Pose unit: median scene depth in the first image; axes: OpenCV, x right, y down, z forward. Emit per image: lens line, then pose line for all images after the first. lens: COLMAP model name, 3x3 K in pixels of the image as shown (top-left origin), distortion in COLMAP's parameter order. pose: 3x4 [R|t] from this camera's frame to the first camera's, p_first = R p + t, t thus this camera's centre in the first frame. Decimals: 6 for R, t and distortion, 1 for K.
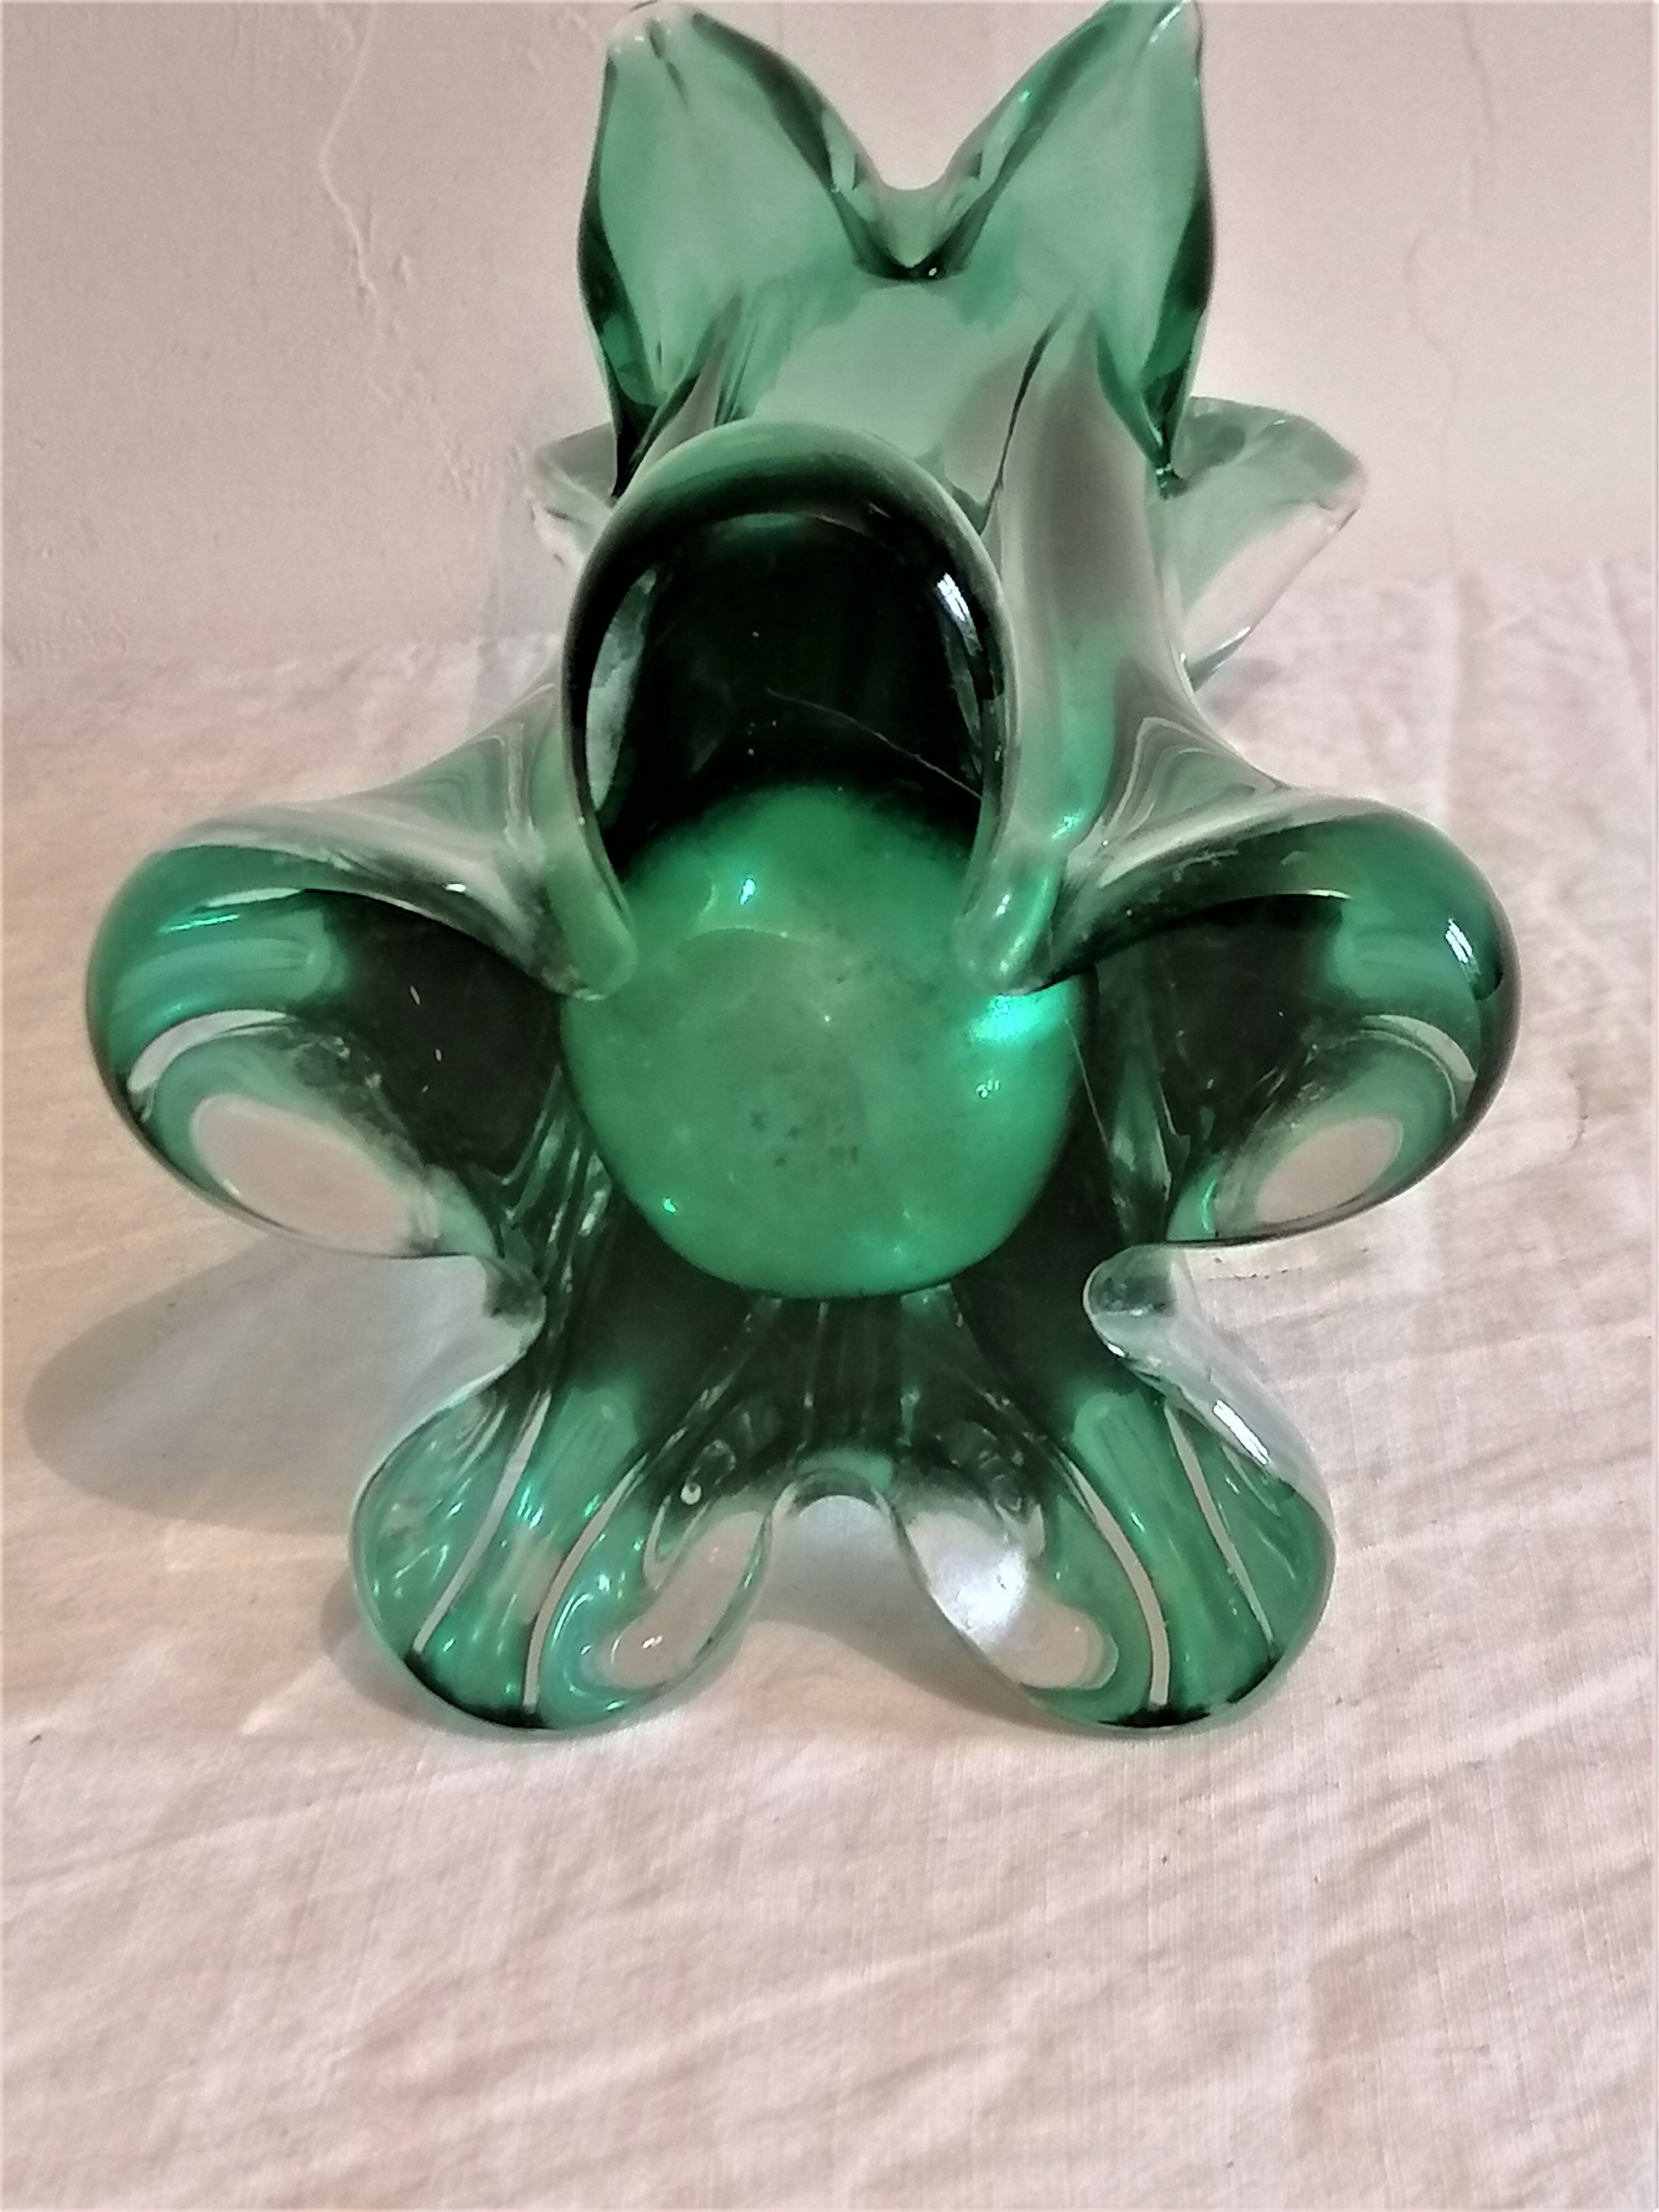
lens RADIAL K [[4356.9, 0, 847.3], [0, 4356.9, 1126.6], [0, 0, 1]] dist [0.051820, 0.000000]
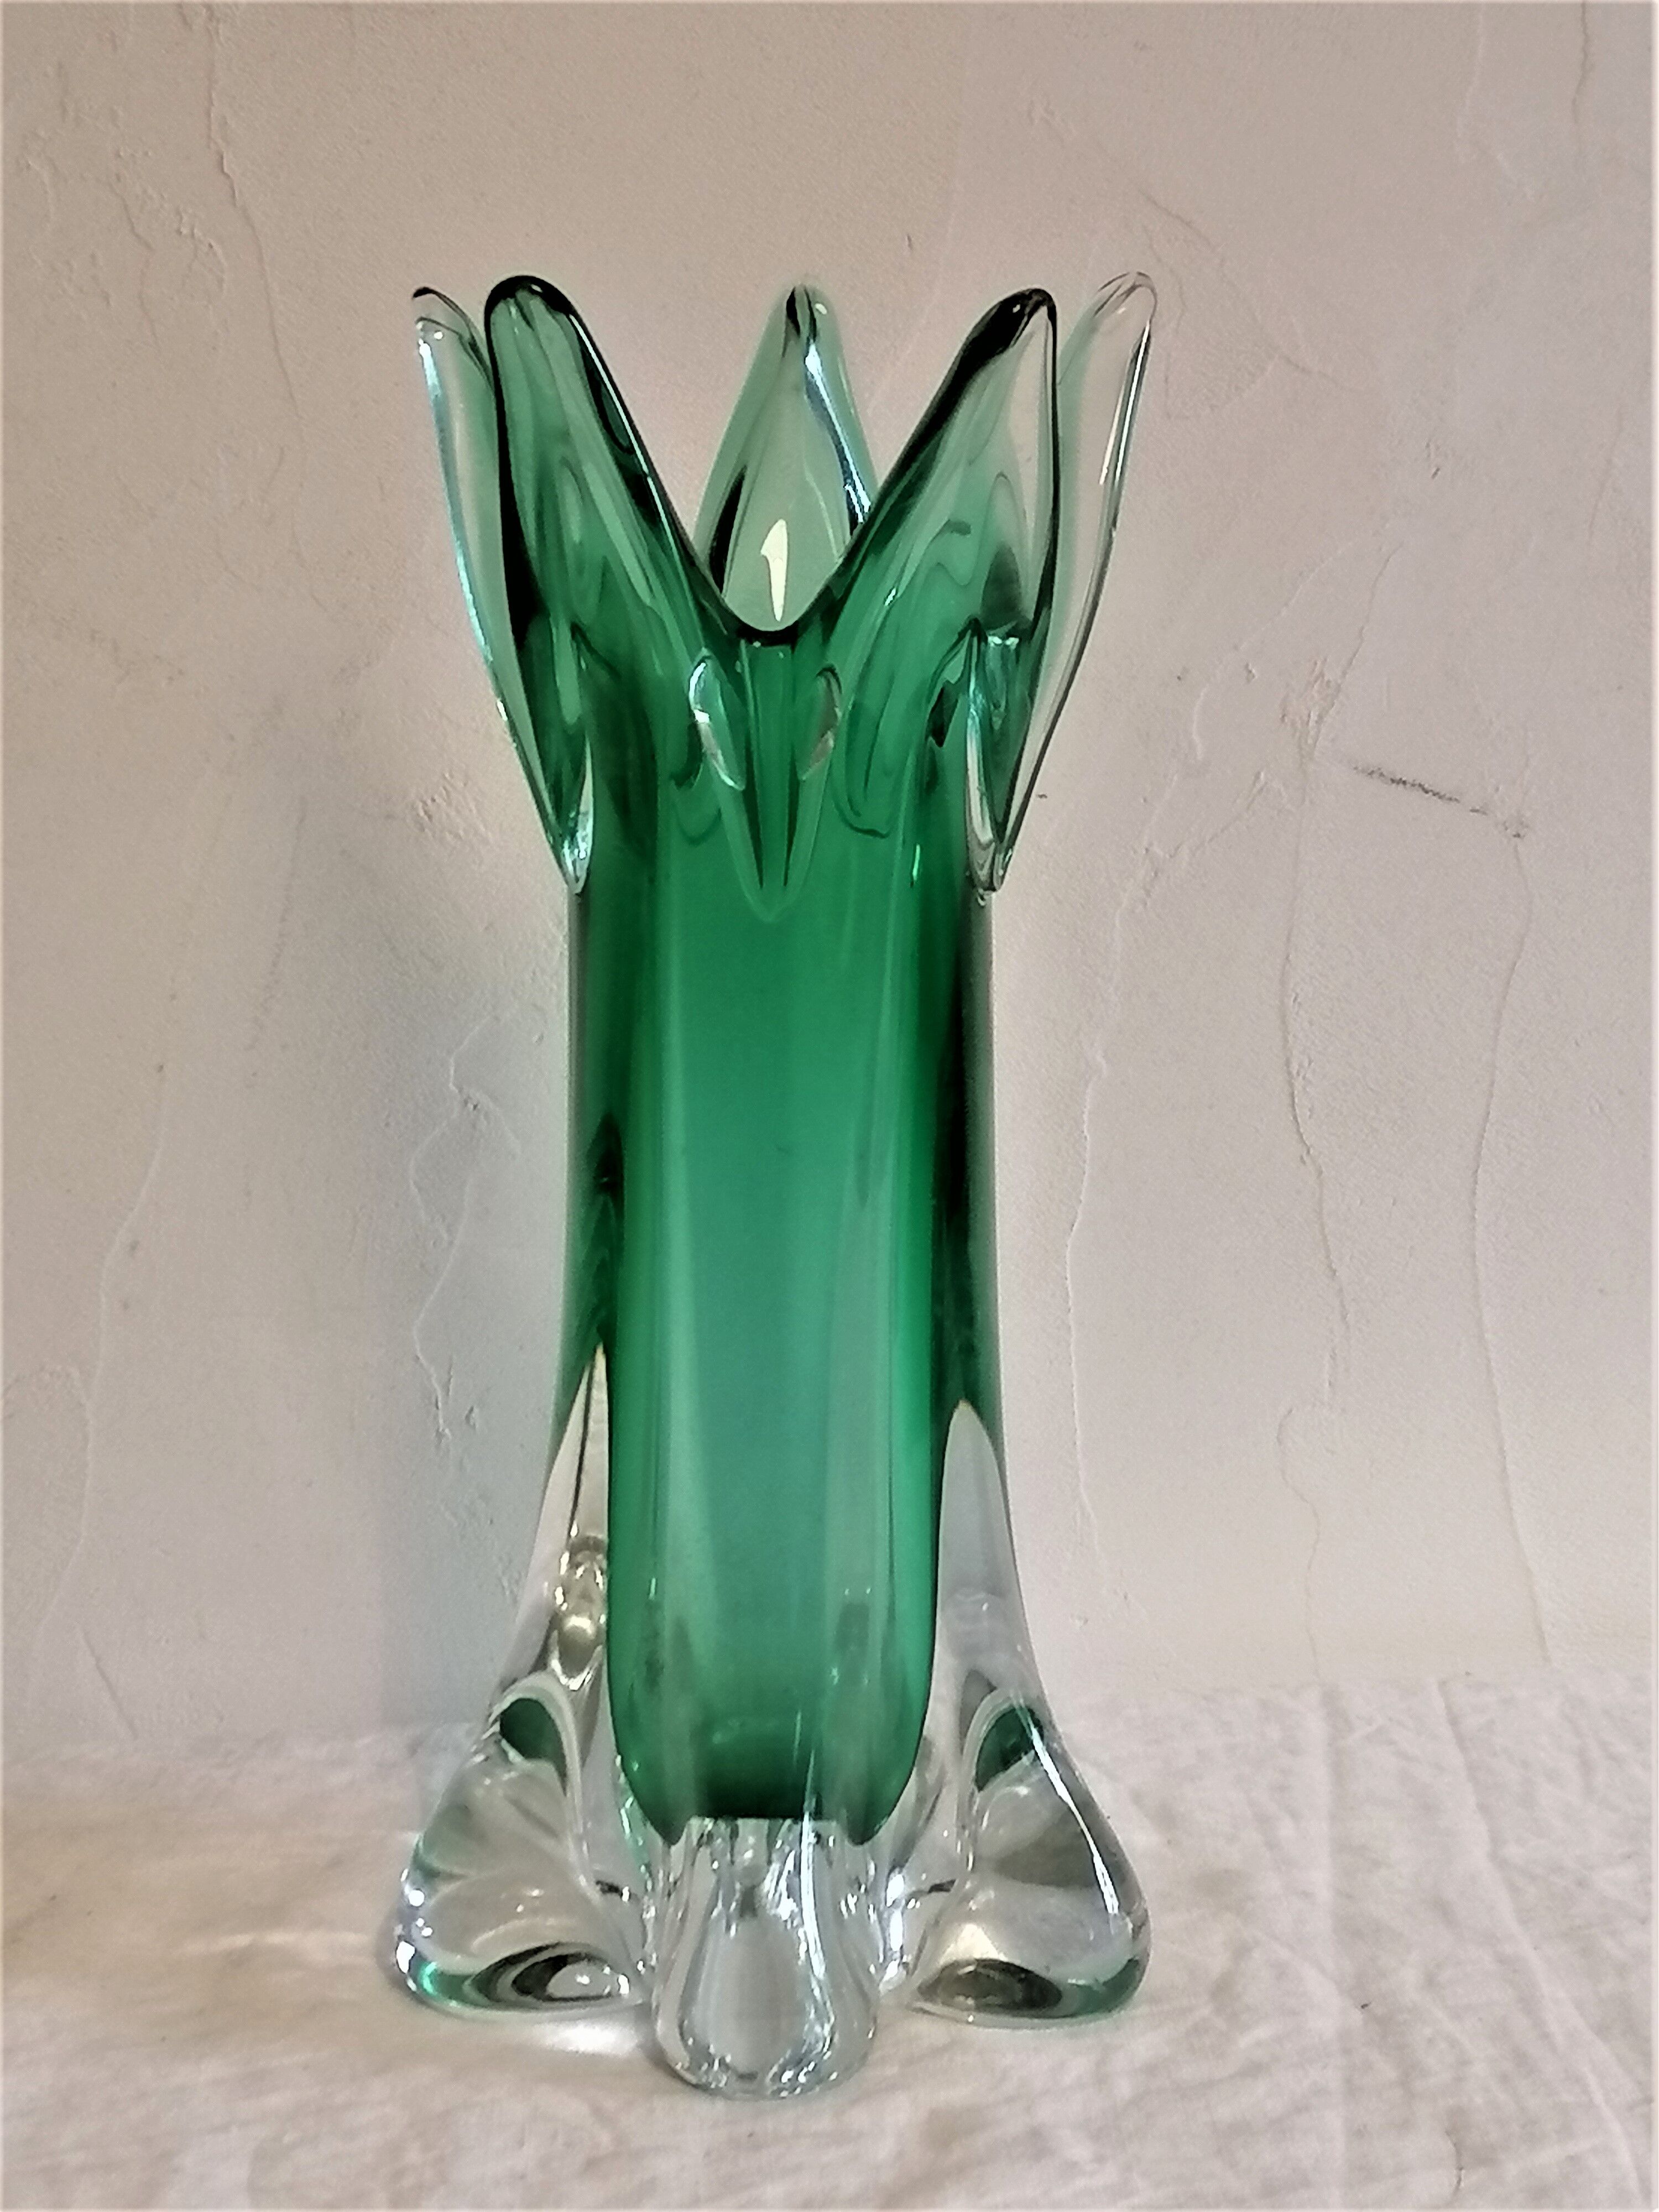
lens RADIAL K [[4356.9, 0, 828.3], [0, 4356.9, 1089.5], [0, 0, 1]] dist [0.051820, 0.000000]
pose [[0.998034, 0.033577, 0.052929, -0.071680], [-0.021191, 0.975443, -0.219232, -0.019746], [-0.058991, 0.217679, 0.974236, -0.229272]]
